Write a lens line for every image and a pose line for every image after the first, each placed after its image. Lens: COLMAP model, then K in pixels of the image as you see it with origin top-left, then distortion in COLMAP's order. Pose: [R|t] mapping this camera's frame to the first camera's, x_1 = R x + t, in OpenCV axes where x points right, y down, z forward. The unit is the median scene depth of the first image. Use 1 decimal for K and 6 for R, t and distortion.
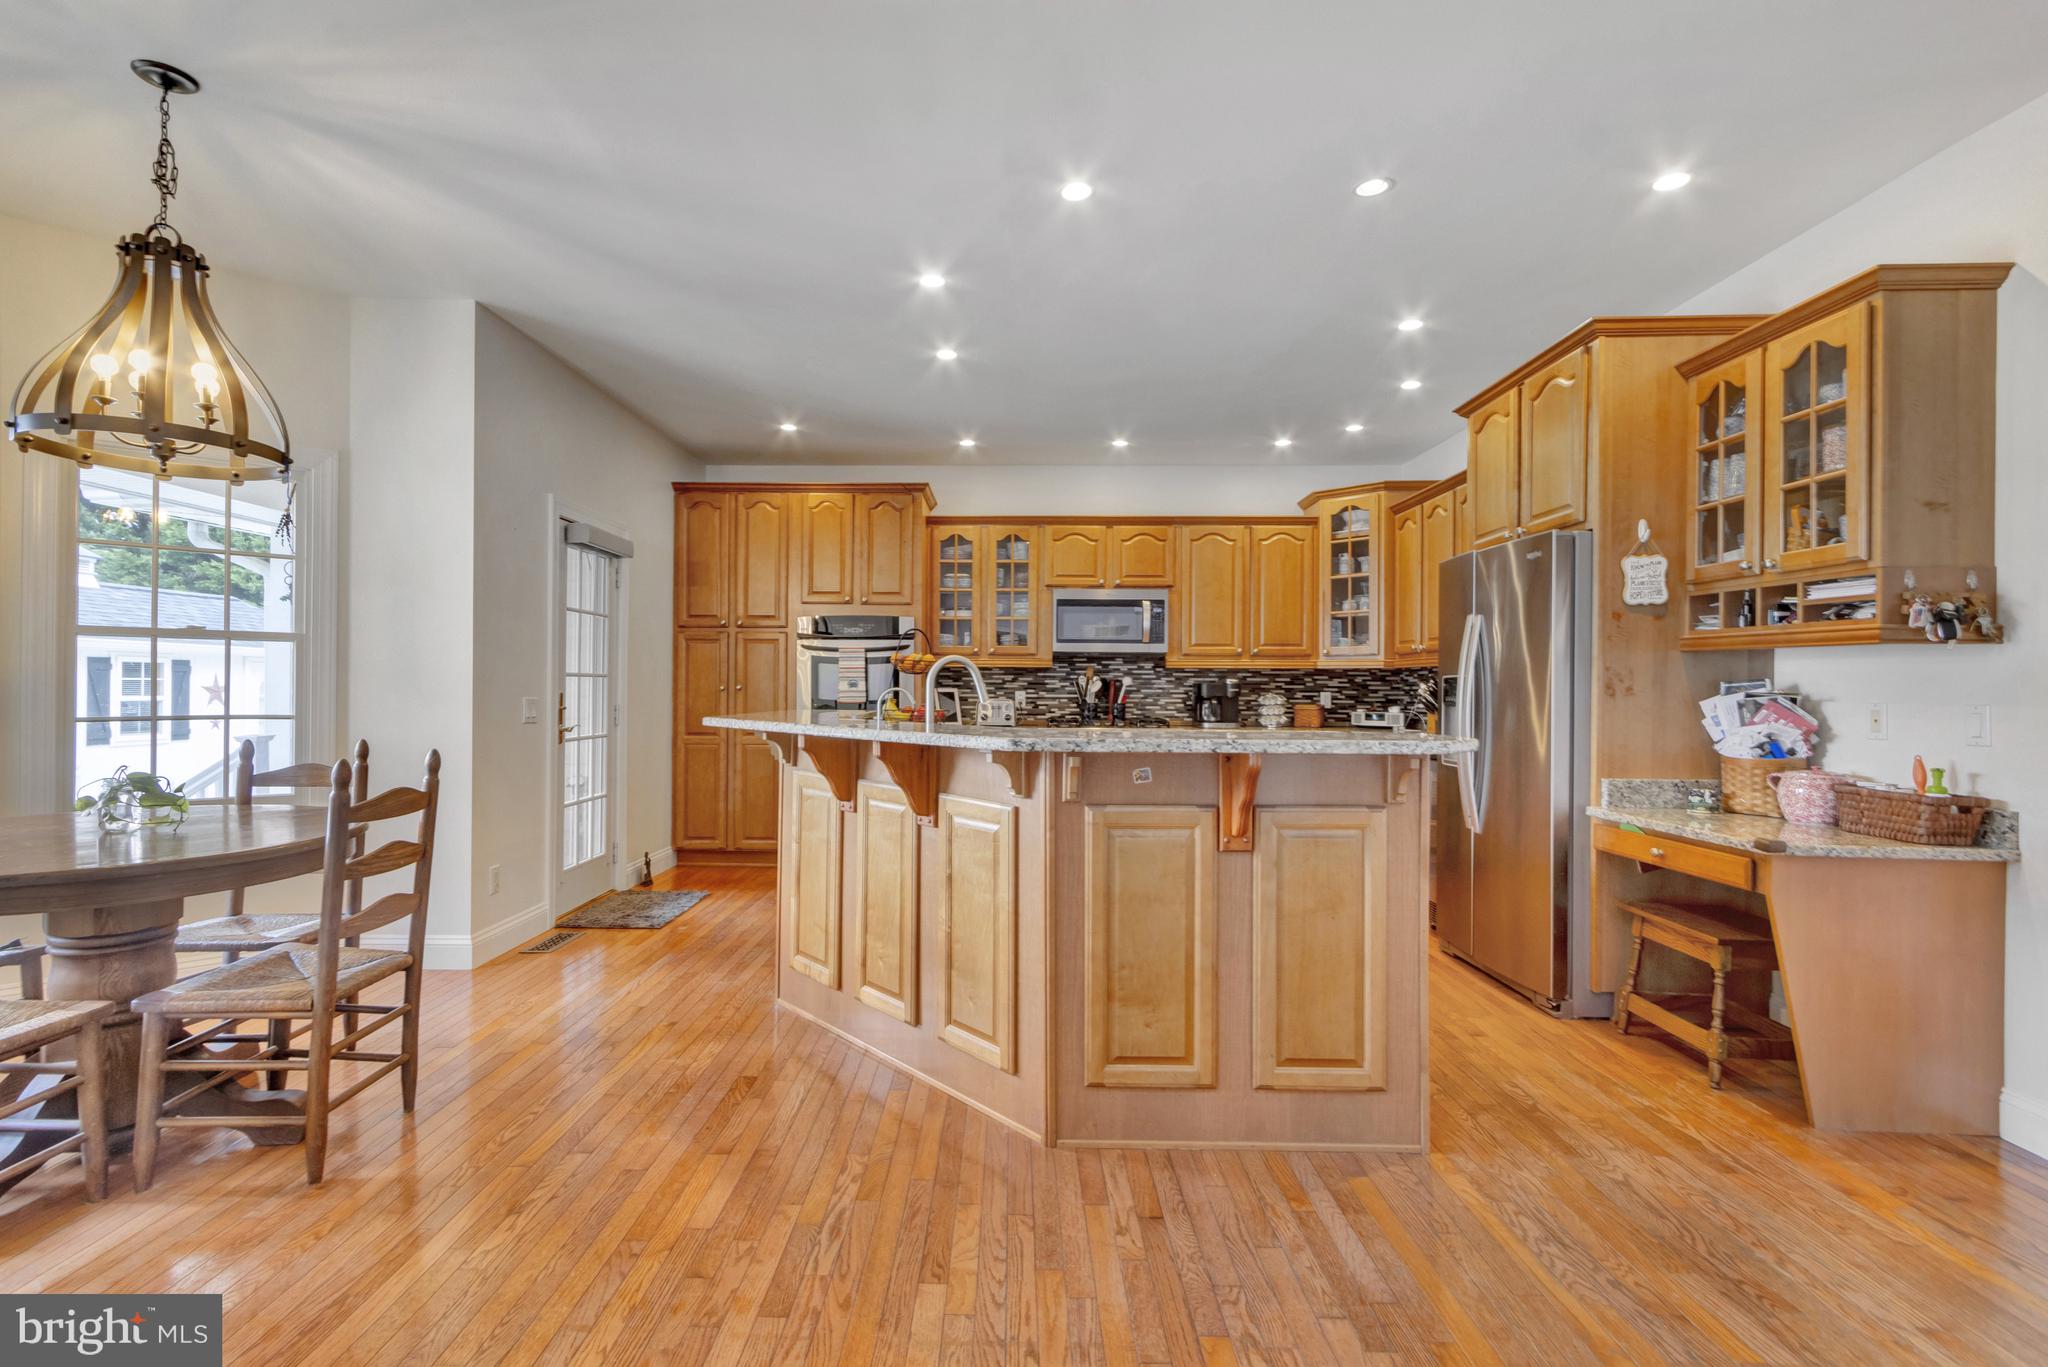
lens RADIAL K [[963.1, 0, 1000.9], [0, 963.1, 685.7], [0, 0, 1]] dist [0.001623, -0.000391]
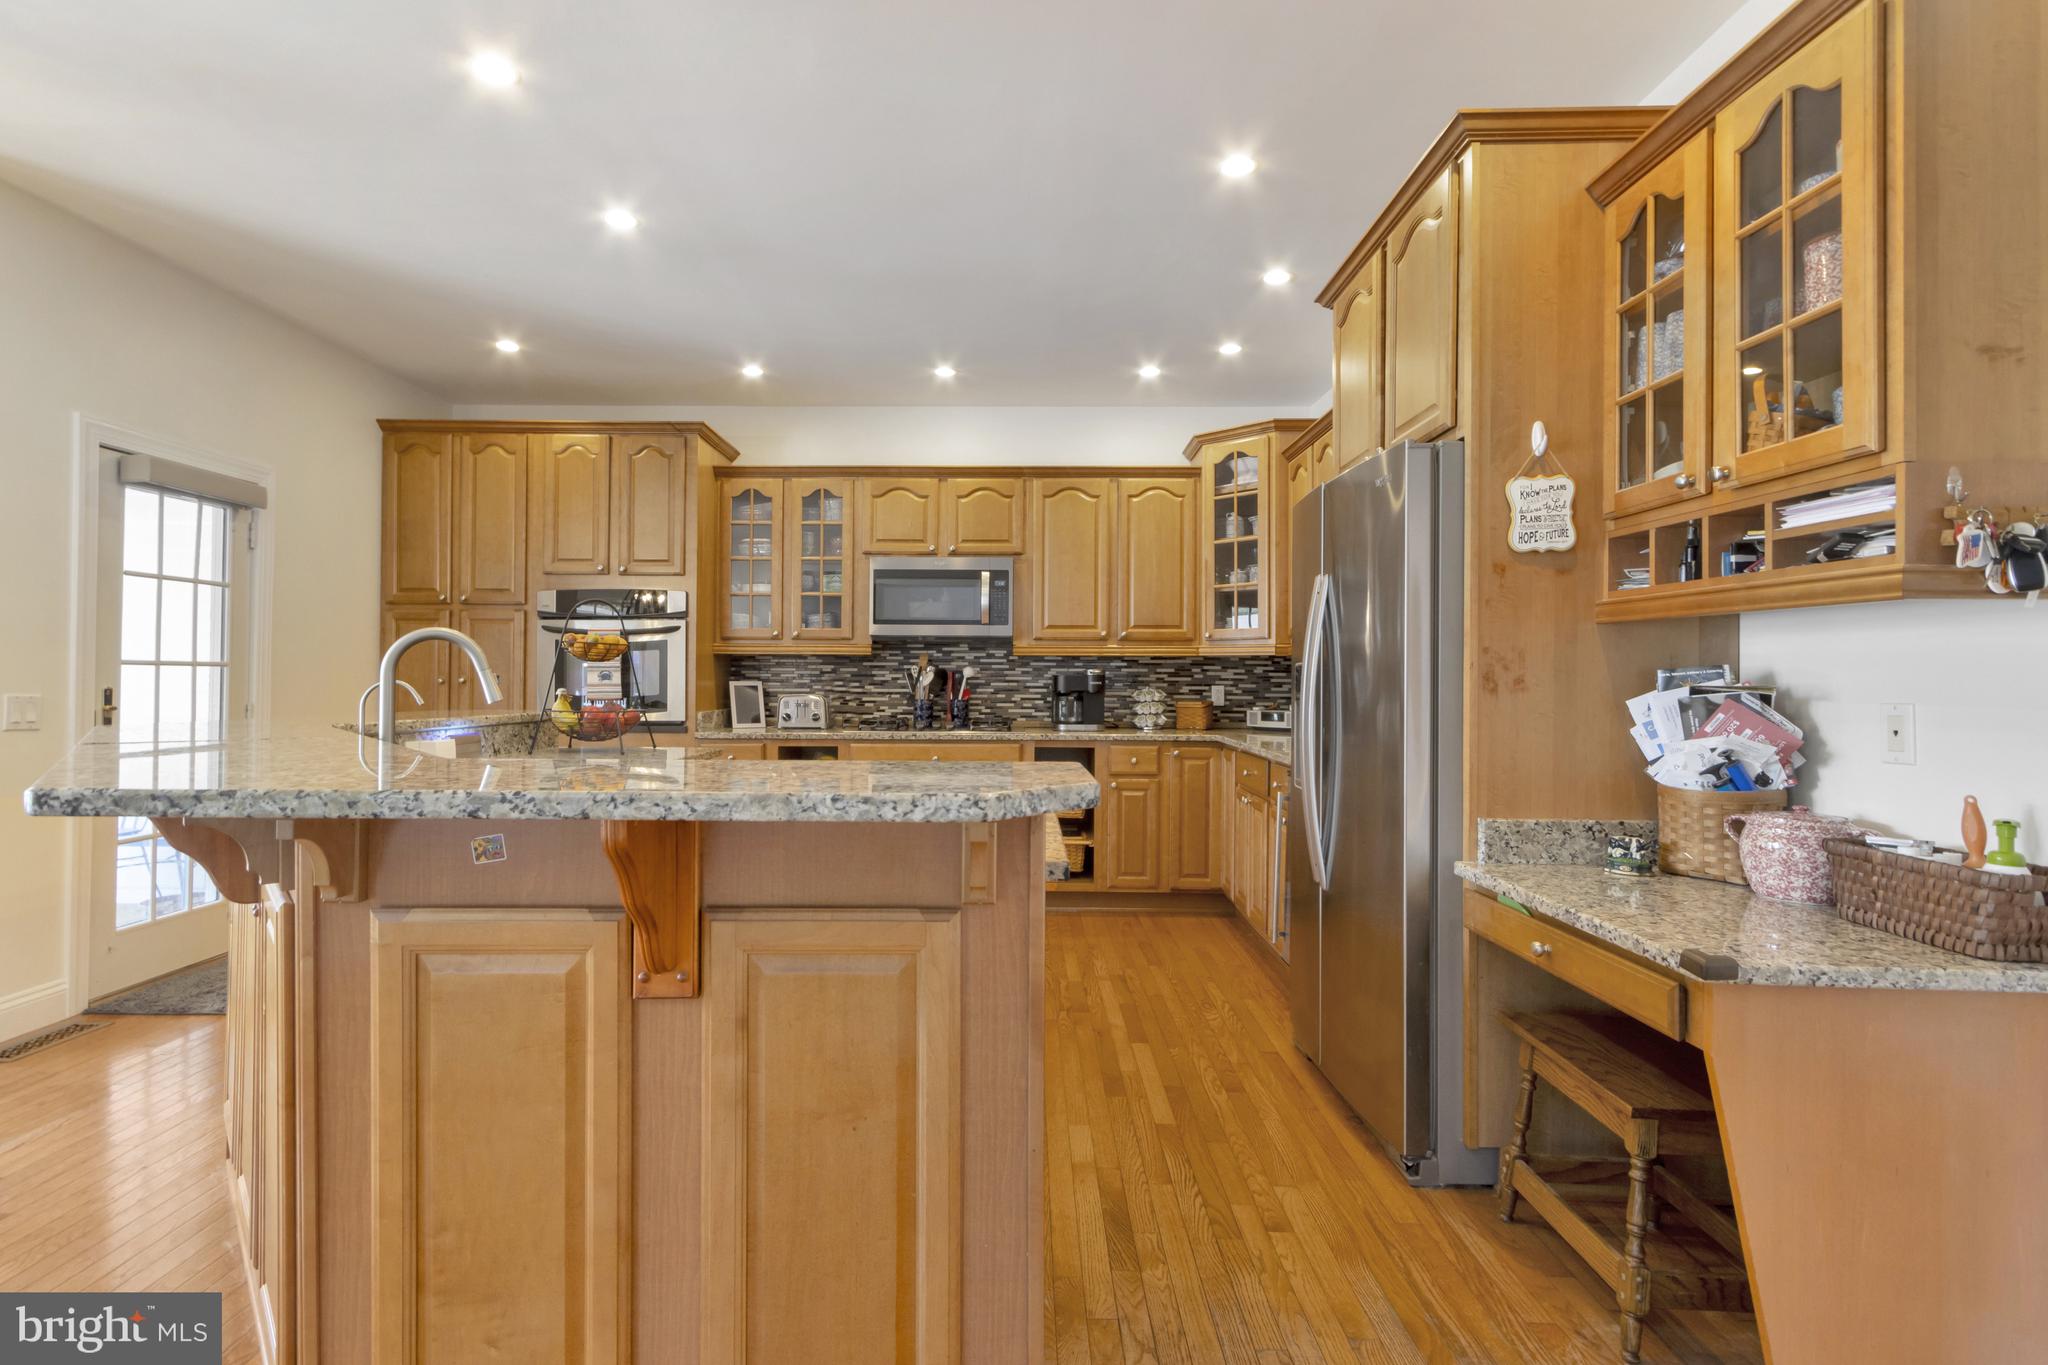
lens RADIAL K [[986.3, 0, 1010.6], [0, 986.3, 669.9], [0, 0, 1]] dist [0.001243, 0.000368]
pose [[0.999931, -0.000531, 0.011705, 0.225860], [0.000637, 0.999959, -0.009050, 0.001379], [-0.011700, 0.009057, 0.999891, 0.252947]]
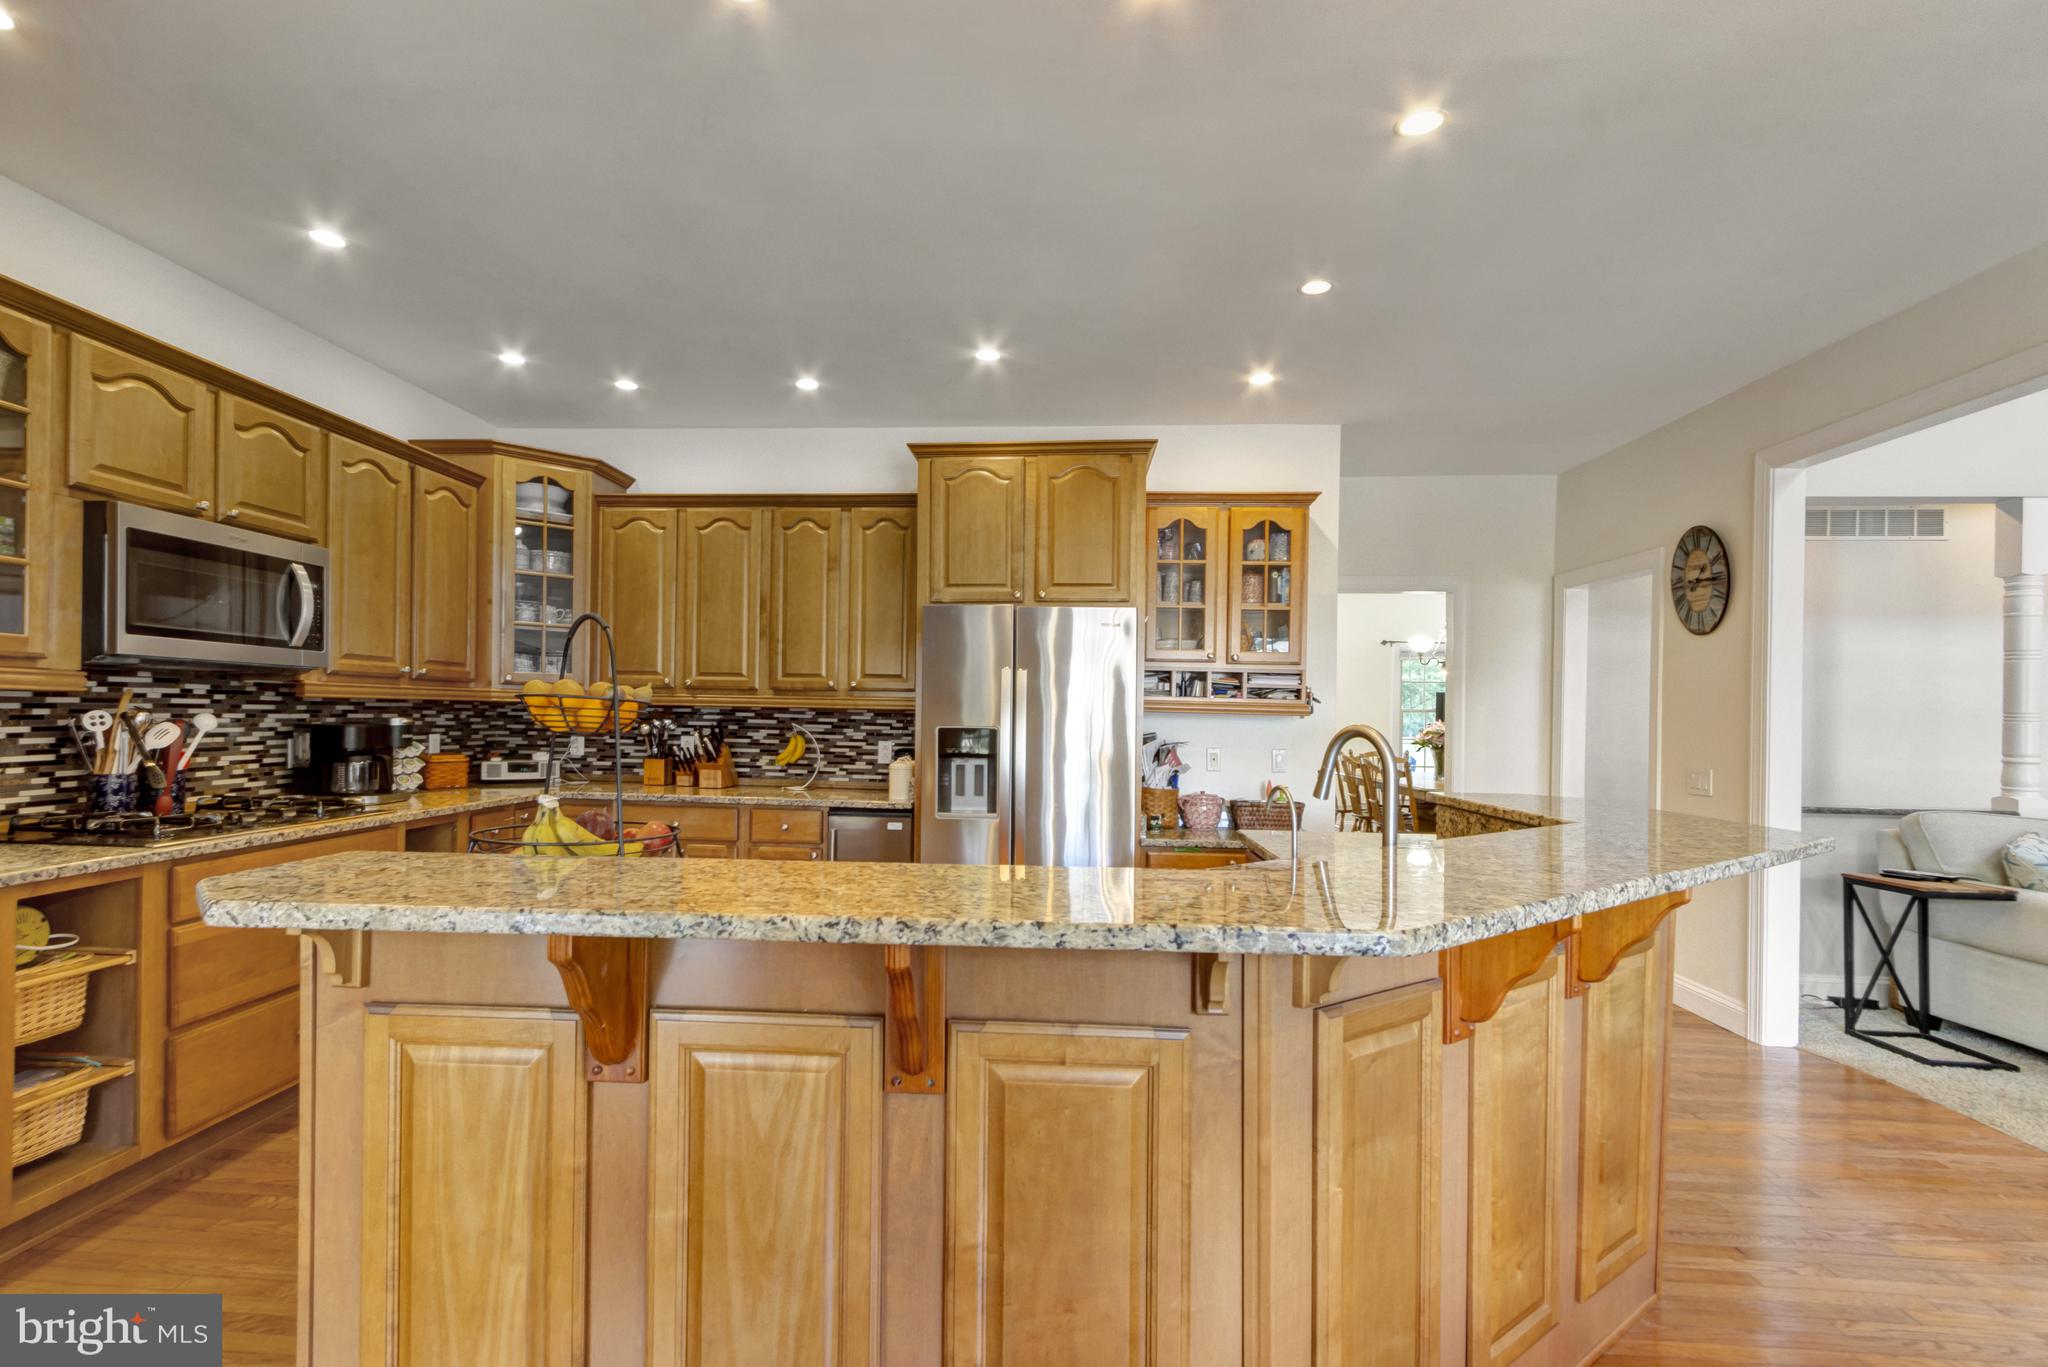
lens RADIAL K [[963.6, 0, 984.5], [0, 963.6, 710.9], [0, 0, 1]] dist [0.002563, 0.000077]
pose [[0.058759, -0.000896, 0.998272, -0.463416], [-0.018323, 0.999830, 0.001976, -0.026329], [-0.998104, -0.018407, 0.058732, 0.851149]]
